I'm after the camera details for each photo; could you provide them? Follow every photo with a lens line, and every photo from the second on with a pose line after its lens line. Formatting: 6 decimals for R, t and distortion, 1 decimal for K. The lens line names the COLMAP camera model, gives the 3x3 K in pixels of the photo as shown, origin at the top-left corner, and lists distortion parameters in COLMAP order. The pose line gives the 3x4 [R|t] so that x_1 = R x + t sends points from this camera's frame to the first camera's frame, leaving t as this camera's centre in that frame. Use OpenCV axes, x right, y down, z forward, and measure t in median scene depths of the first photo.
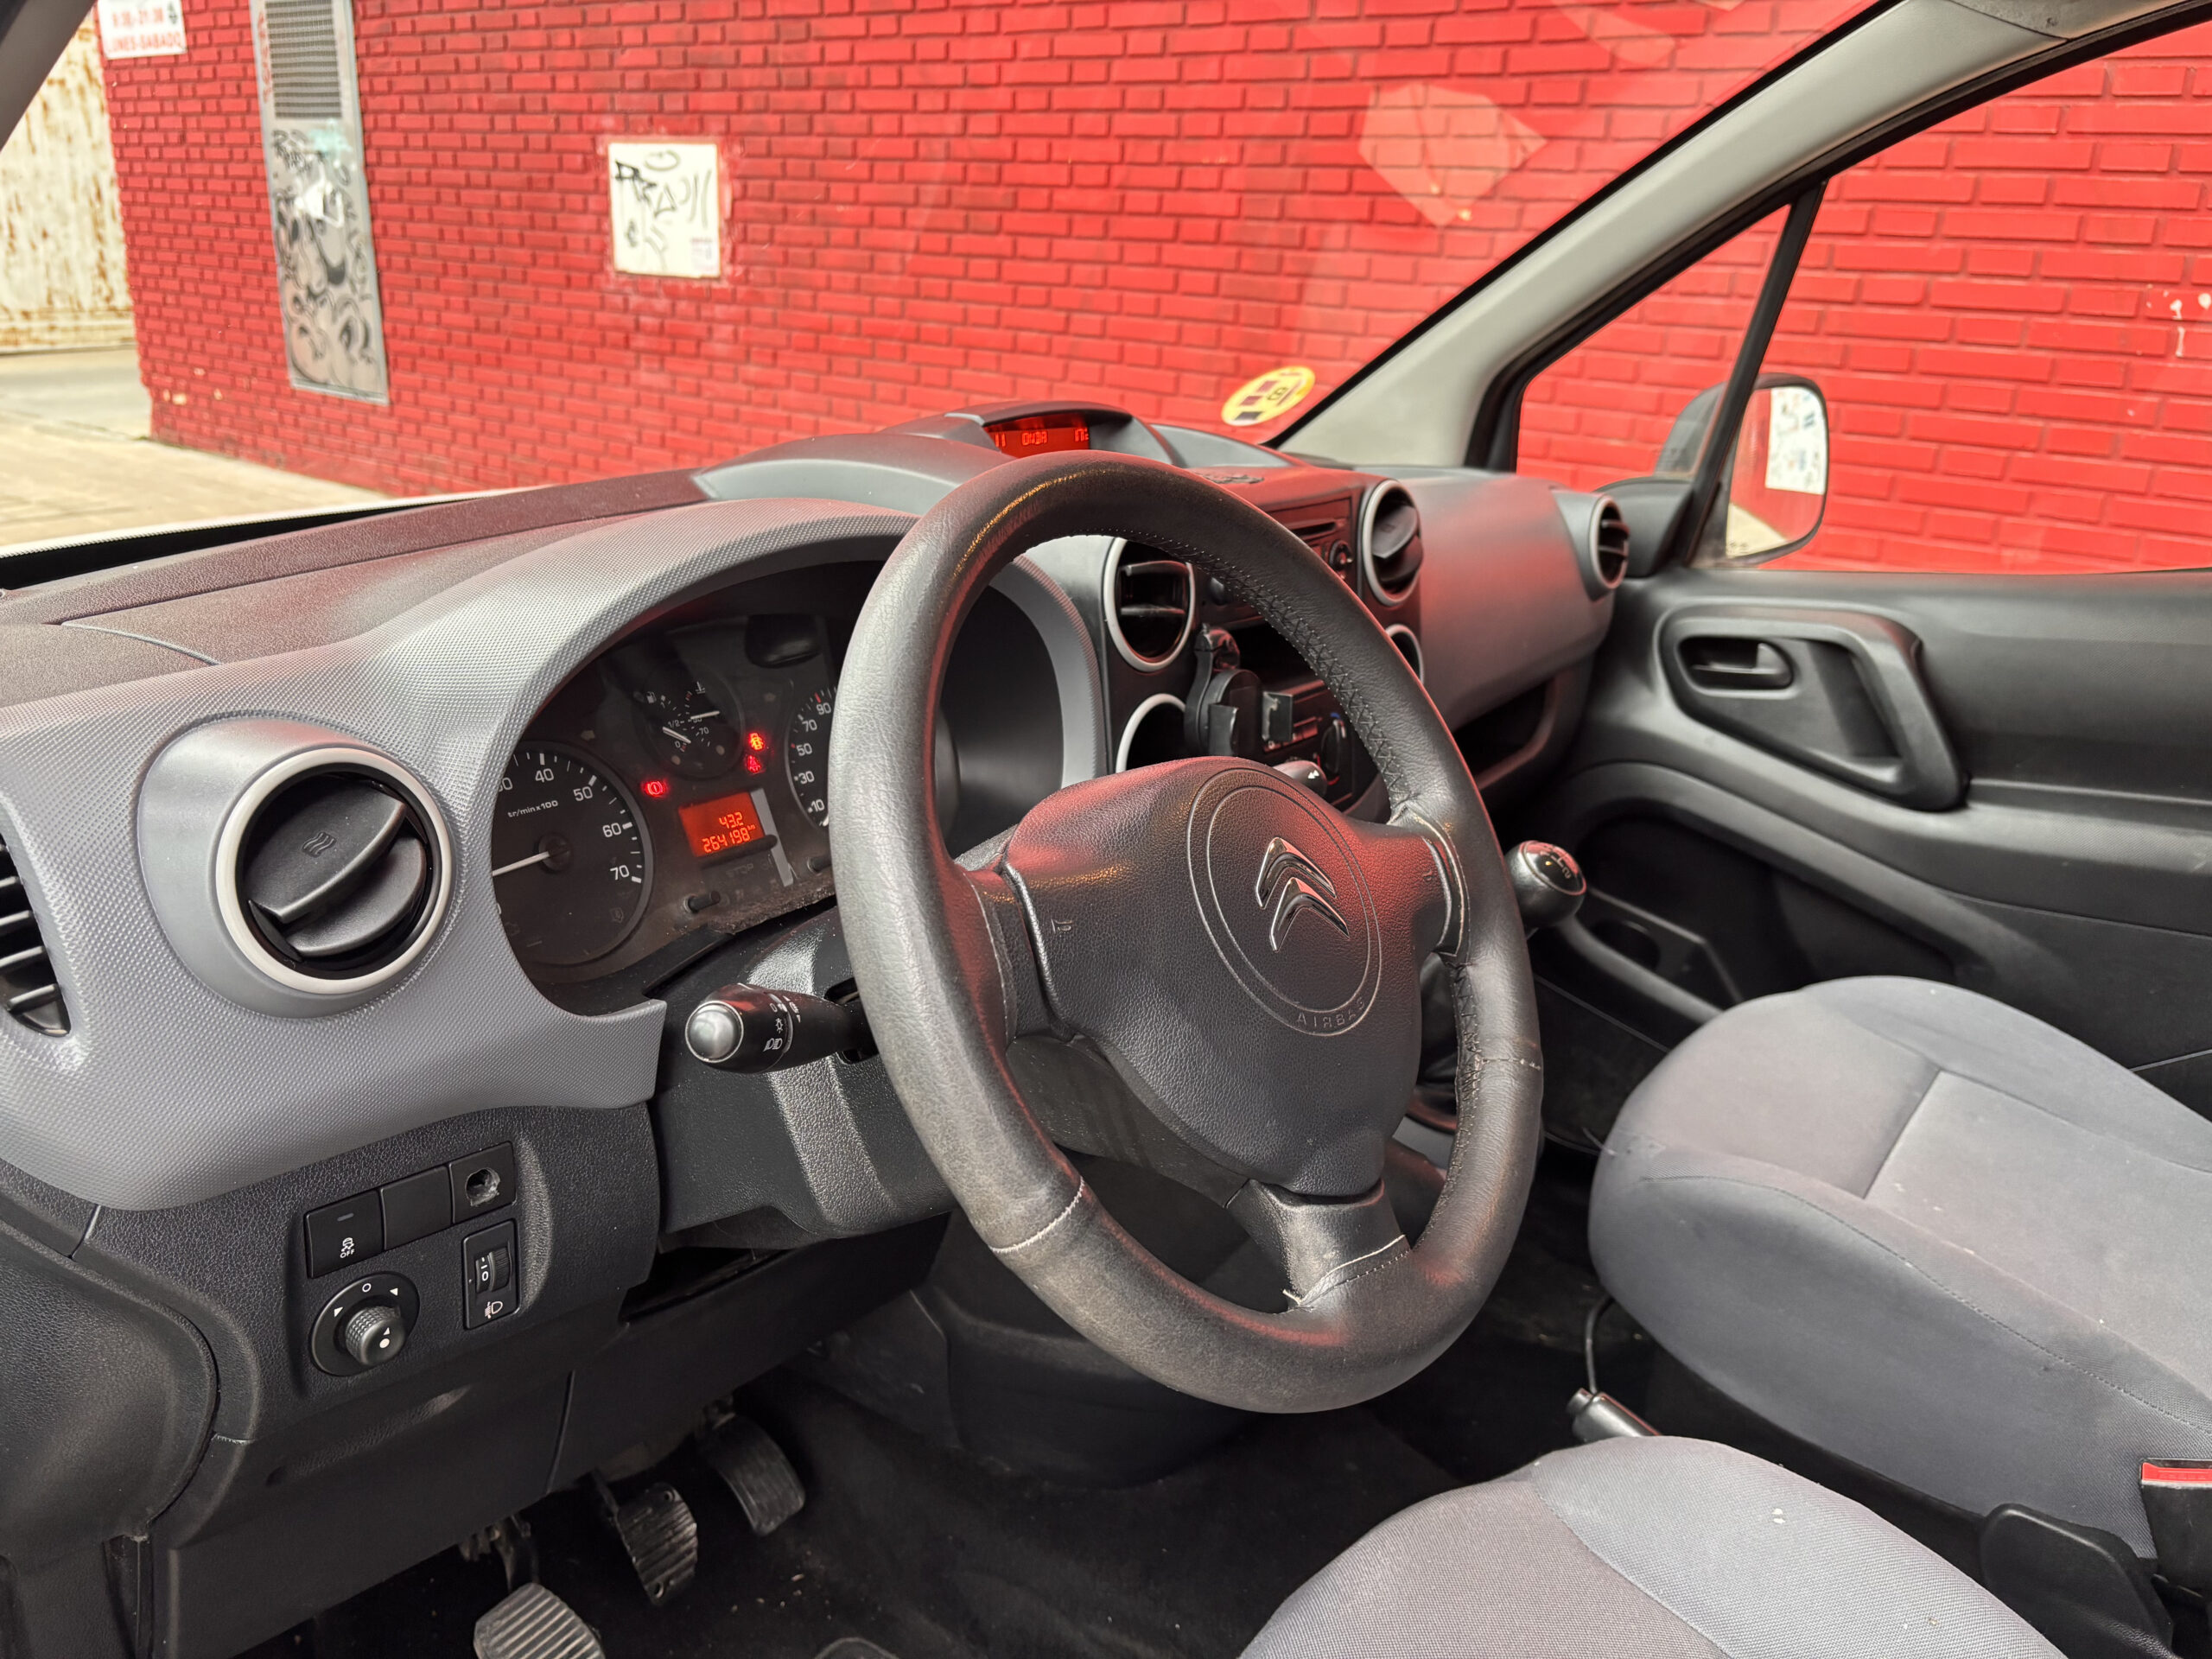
lens RADIAL K [[1654.5, 0, 1125.6], [0, 1654.5, 839.8], [0, 0, 1]] dist [0.069390, -0.077368]
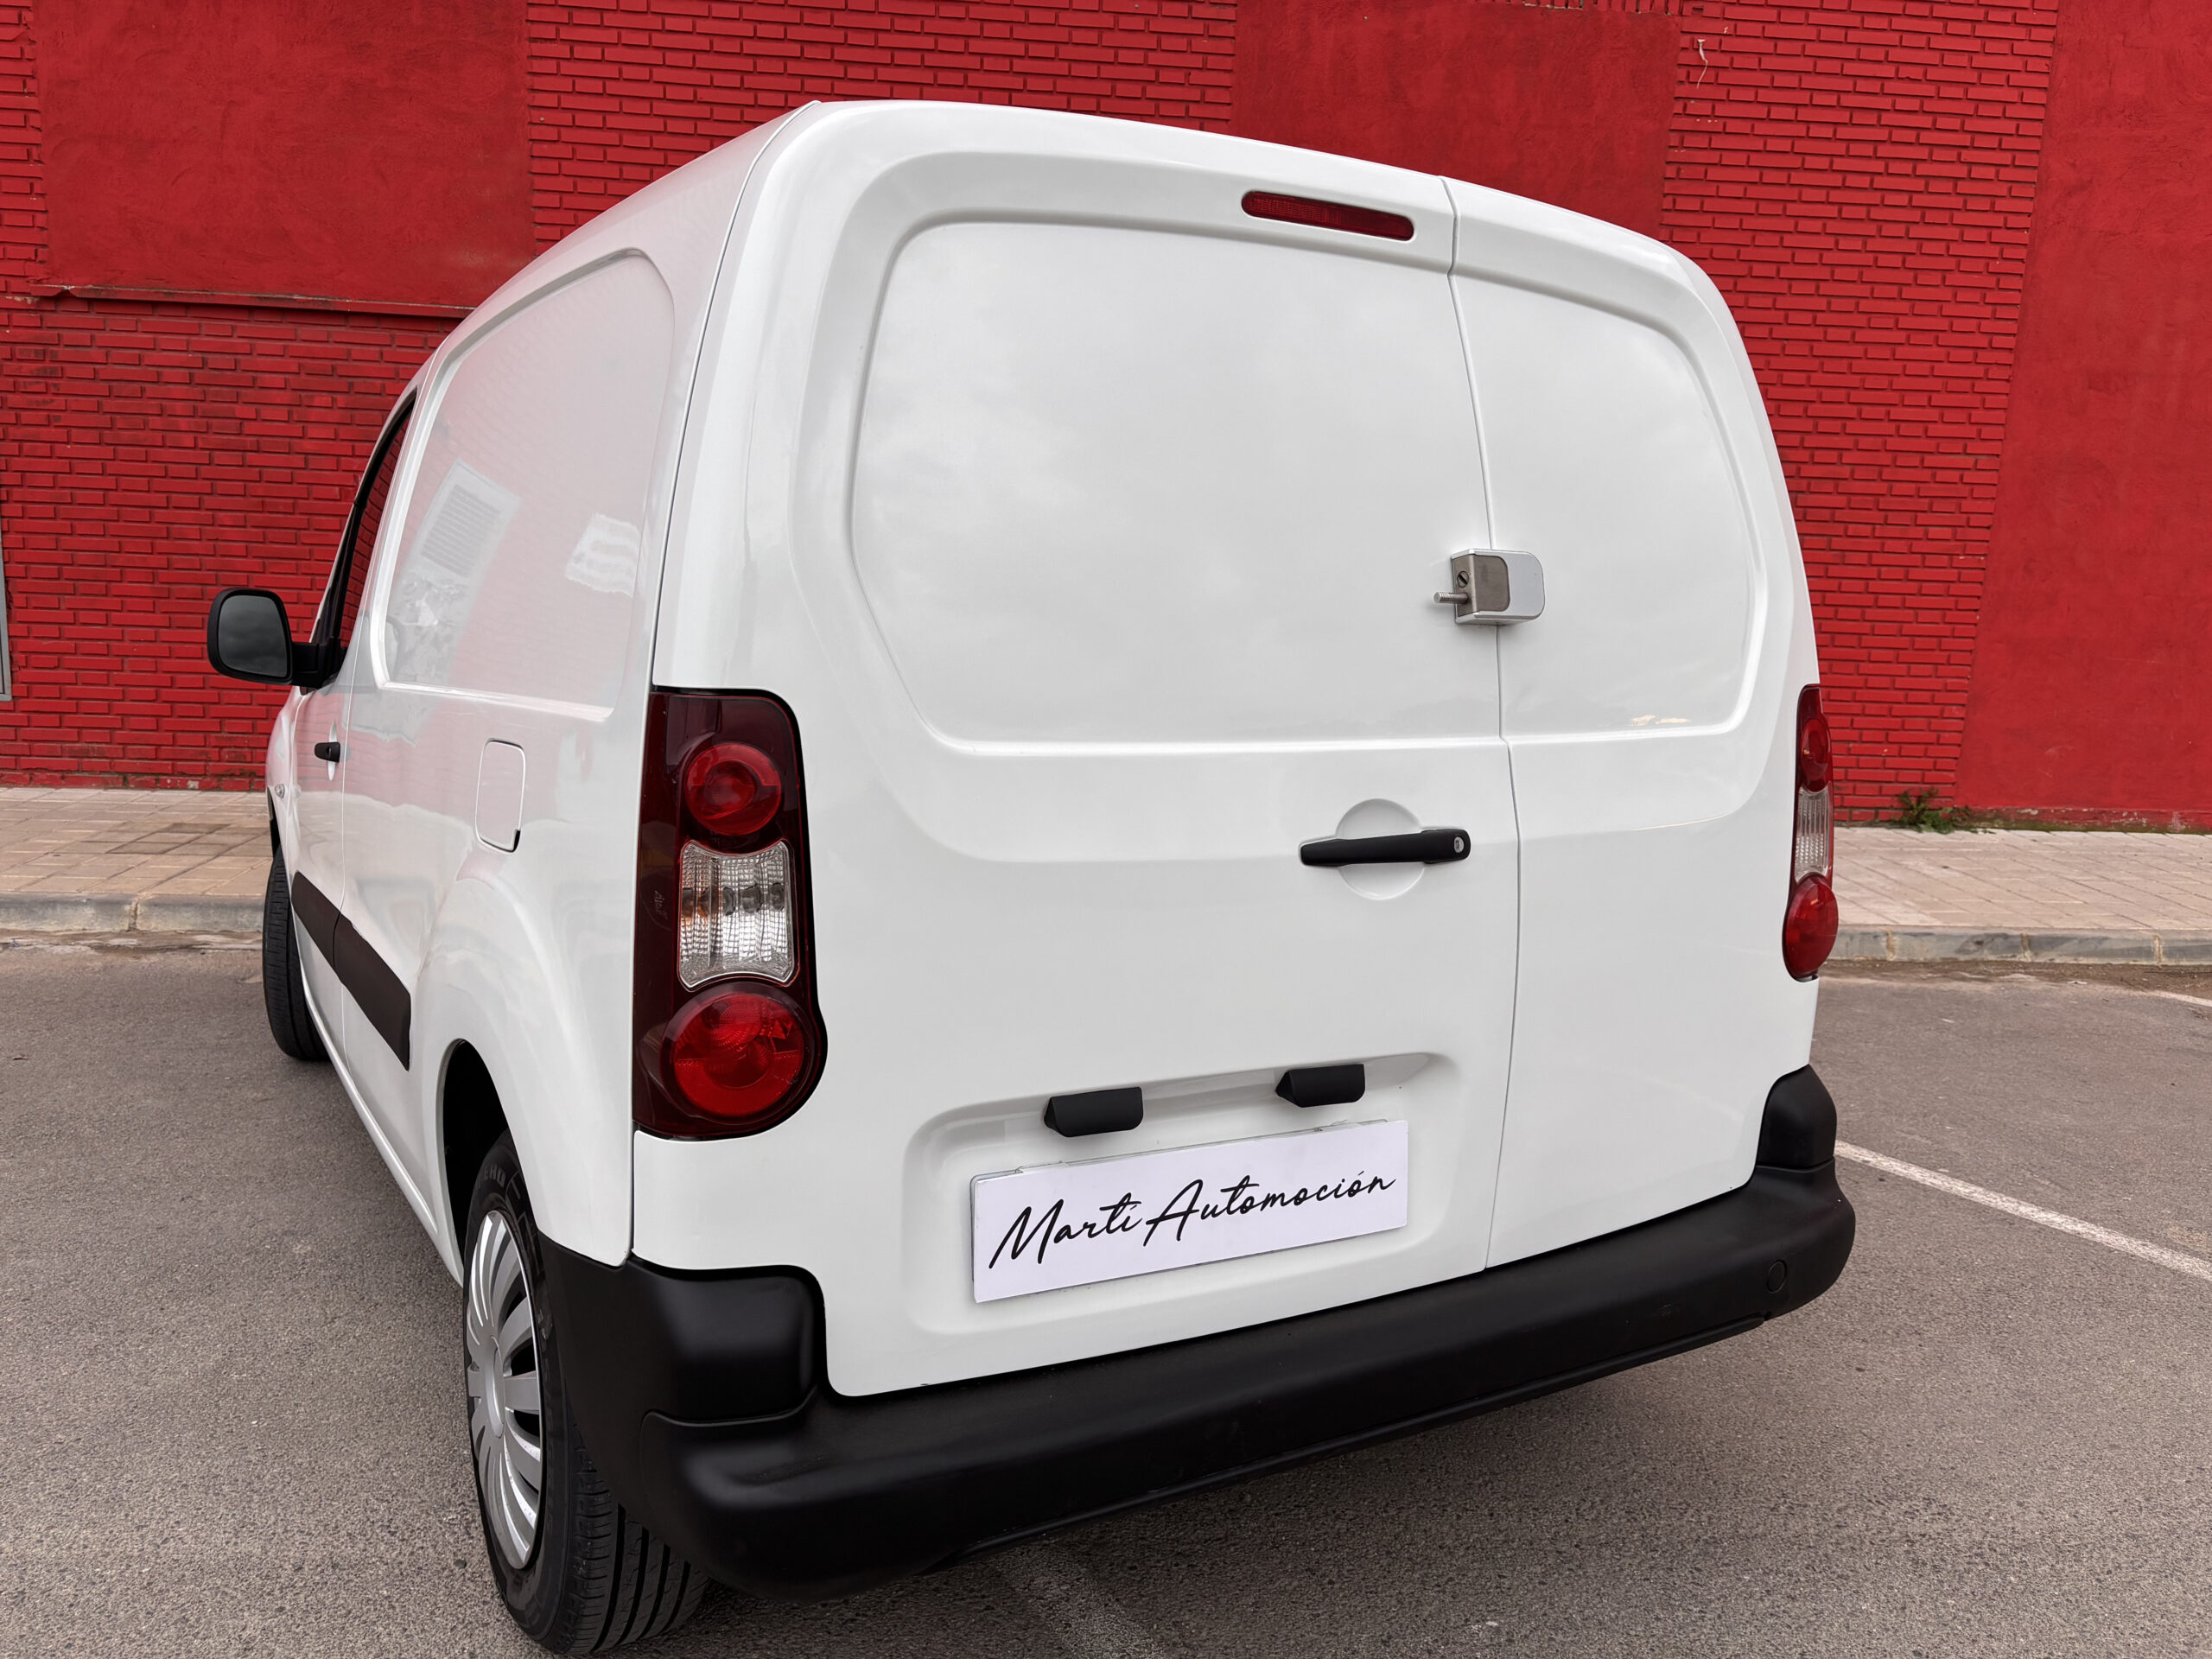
lens RADIAL K [[1654.5, 0, 1113.7], [0, 1654.5, 823.3], [0, 0, 1]] dist [0.069390, -0.077368]
pose [[0.743517, -0.129522, 0.656054, -0.740120], [0.218034, 0.974405, -0.054729, 0.026773], [-0.632174, 0.183734, 0.752727, -0.250517]]
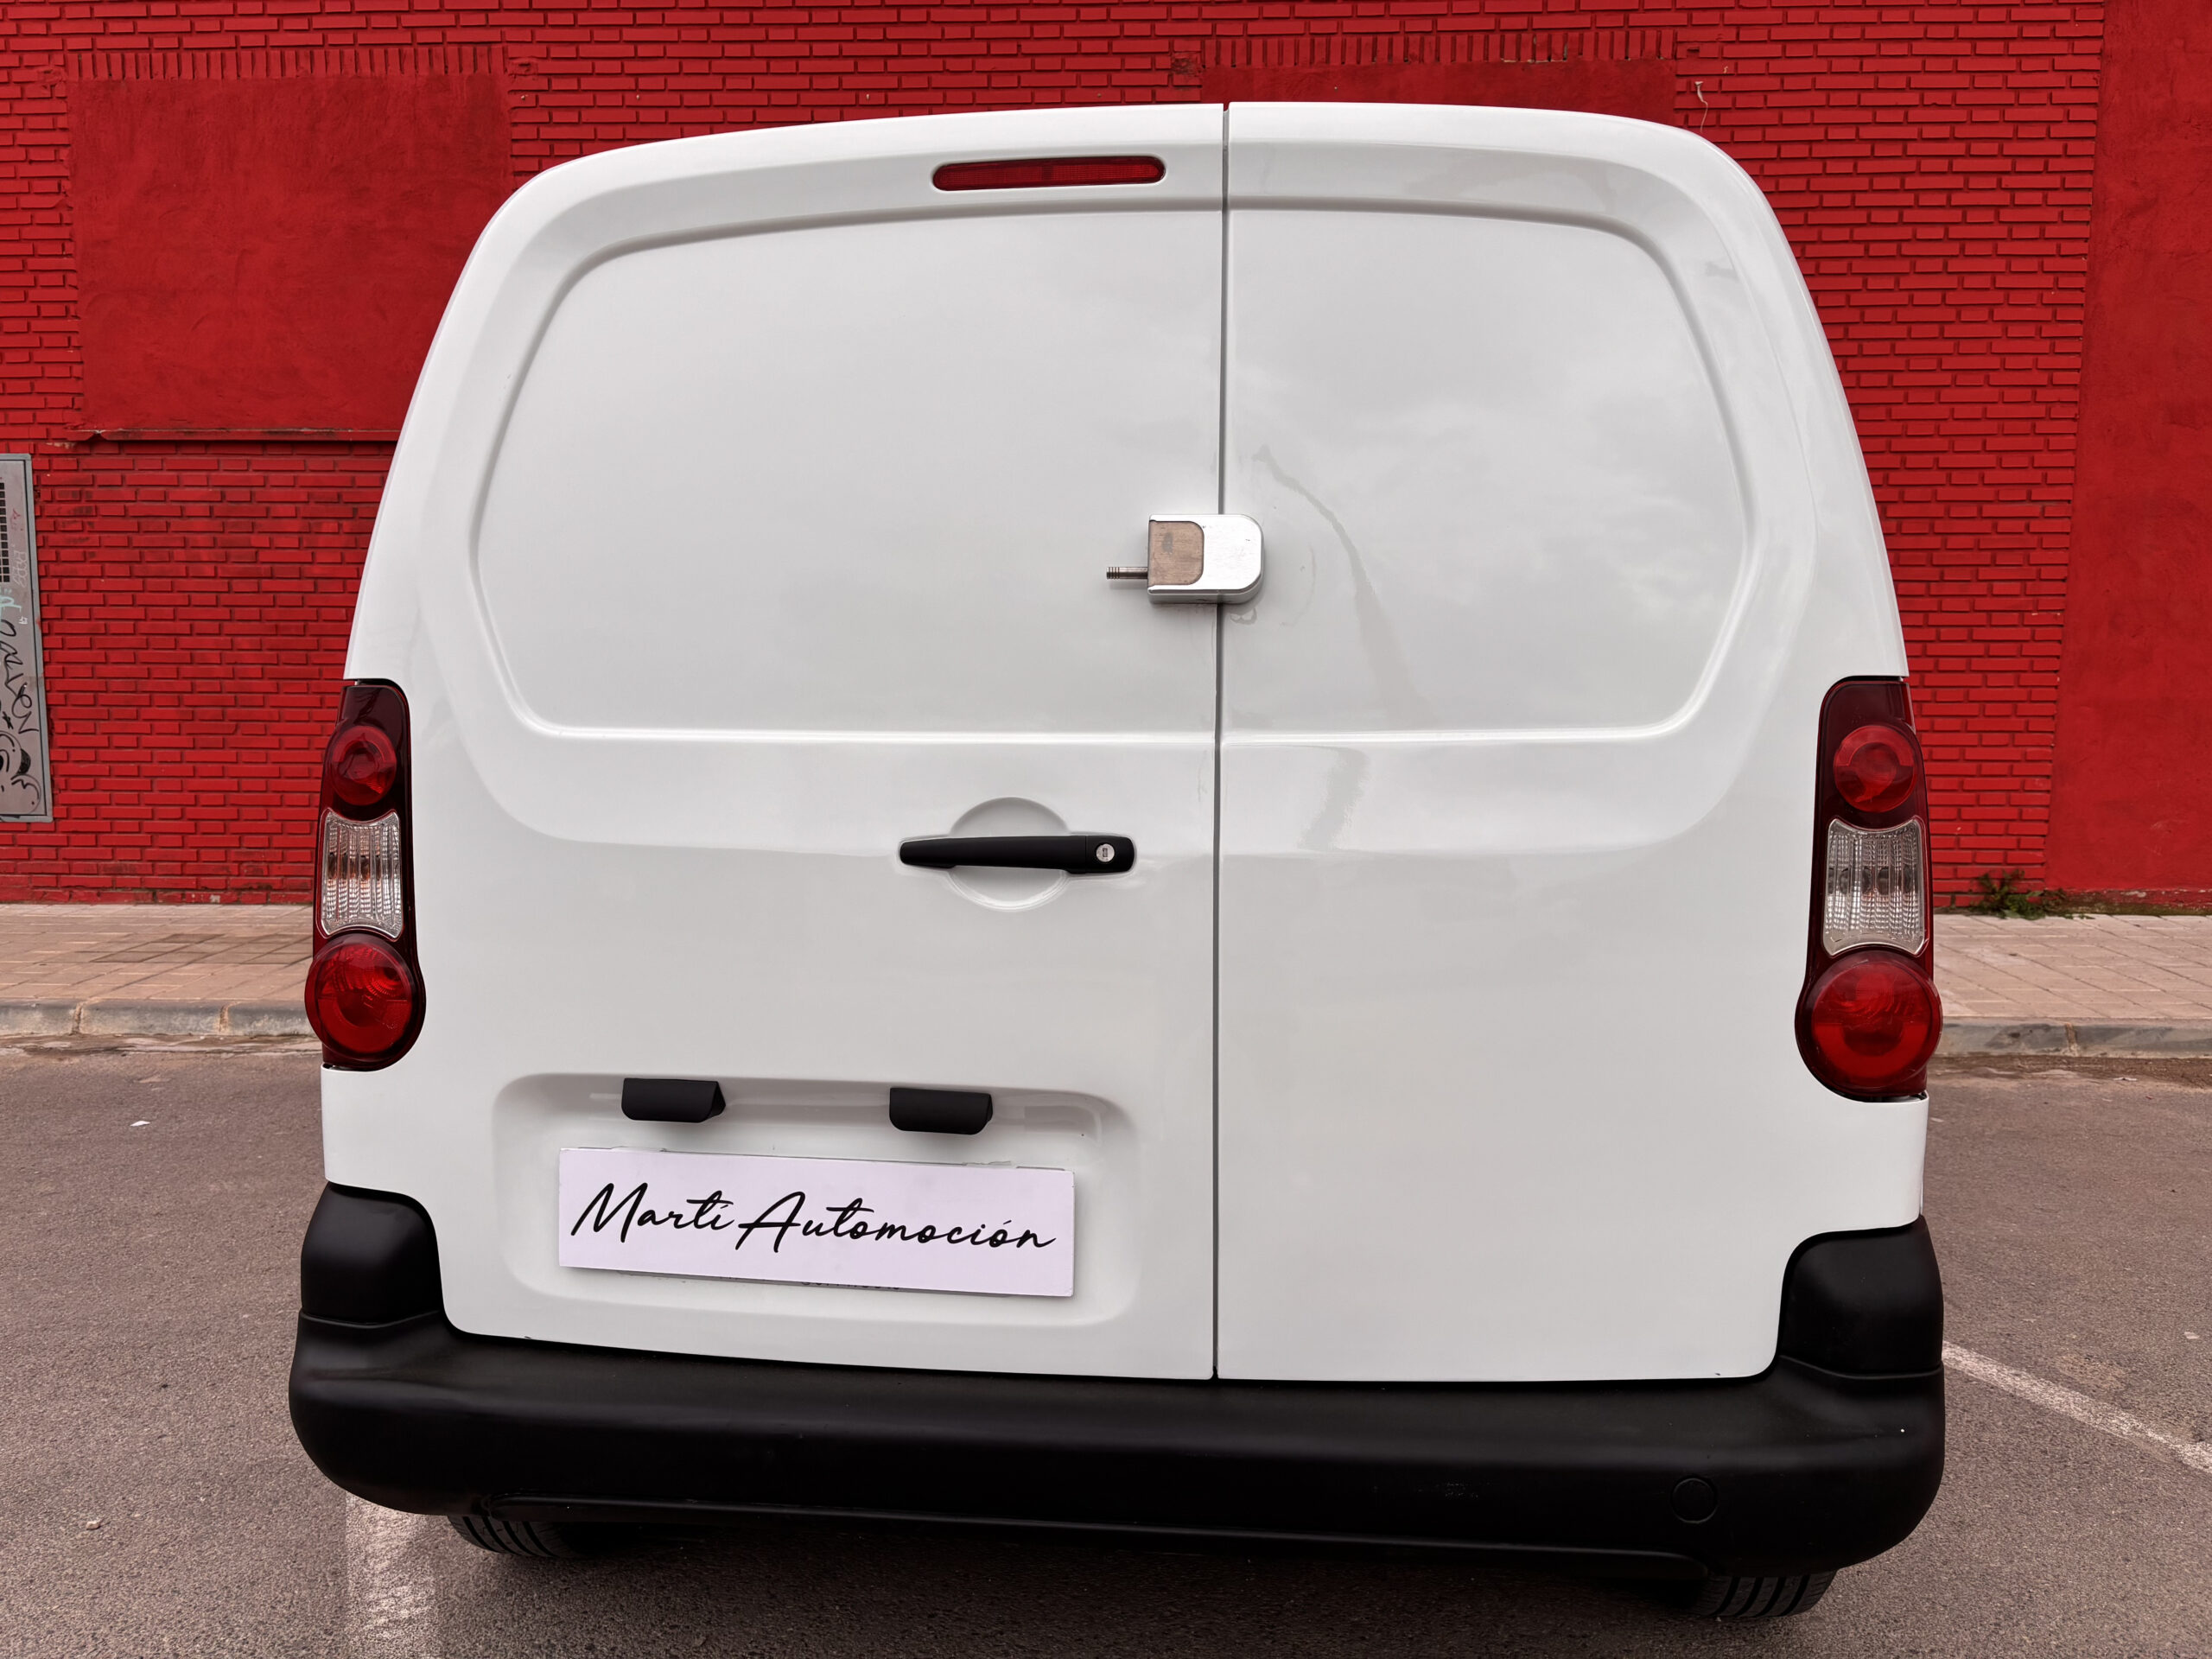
lens RADIAL K [[1654.5, 0, 1093.8], [0, 1654.5, 841.6], [0, 0, 1]] dist [0.069390, -0.077368]
pose [[0.822073, -0.105982, 0.559432, -0.586329], [0.222913, 0.964003, -0.144939, 0.077463], [-0.523934, 0.243856, 0.816105, -0.304461]]
